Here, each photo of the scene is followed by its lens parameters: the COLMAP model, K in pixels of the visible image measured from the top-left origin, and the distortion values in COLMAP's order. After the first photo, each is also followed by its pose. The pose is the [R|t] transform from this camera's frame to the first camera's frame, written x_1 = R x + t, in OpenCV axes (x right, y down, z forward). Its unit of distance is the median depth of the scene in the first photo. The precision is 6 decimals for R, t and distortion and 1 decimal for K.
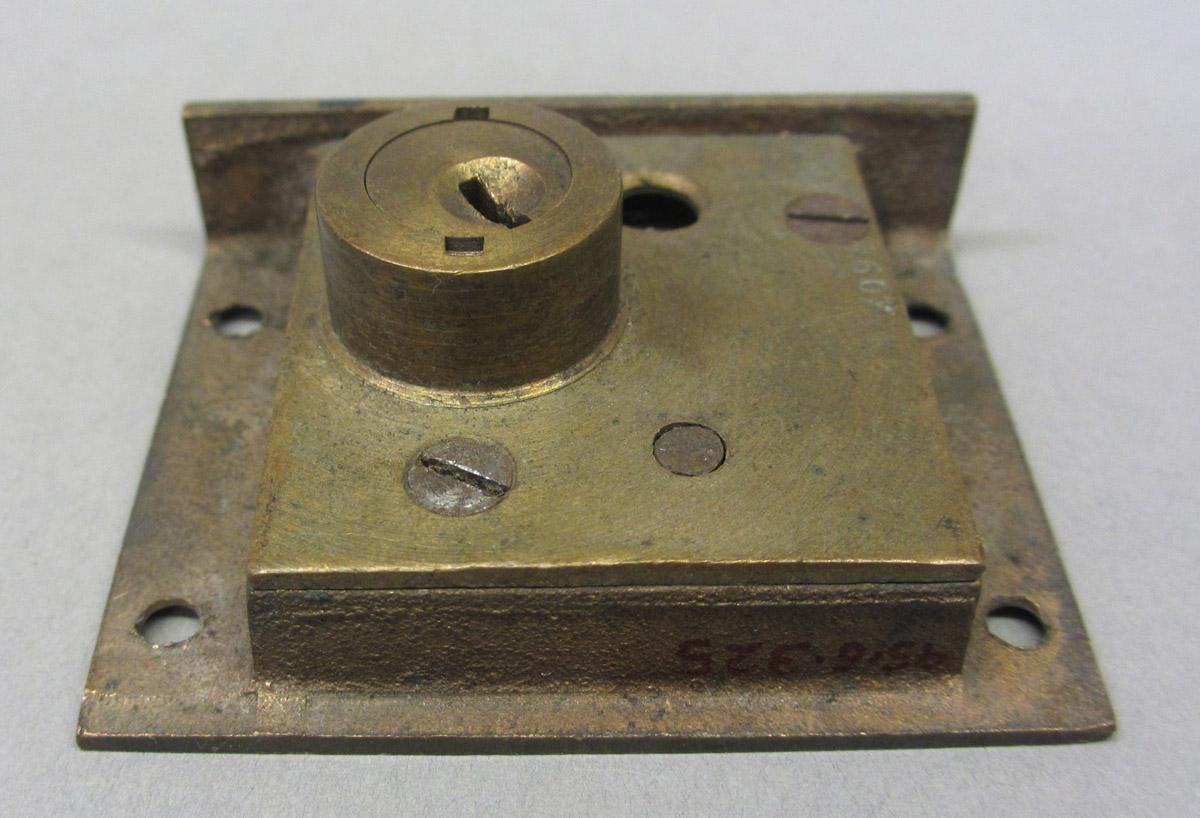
lens RADIAL K [[1092.2, 0, 546.2], [0, 1092.2, 416.1], [0, 0, 1]] dist [-0.006972, 0.026365]
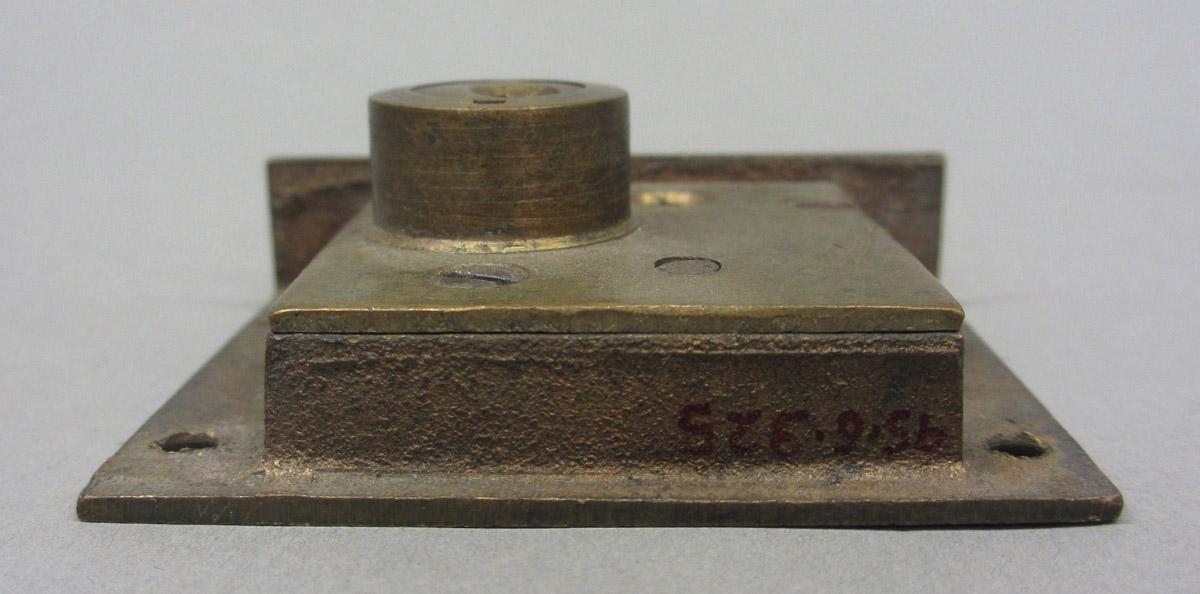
lens RADIAL K [[1021.1, 0, 599.7], [0, 1021.1, 297.1], [0, 0, 1]] dist [0.001623, 0.001586]
pose [[0.999994, -0.000158, -0.003533, 0.048446], [-0.001195, 0.925156, -0.379585, 0.467804], [0.003329, 0.379587, 0.925150, 0.067532]]
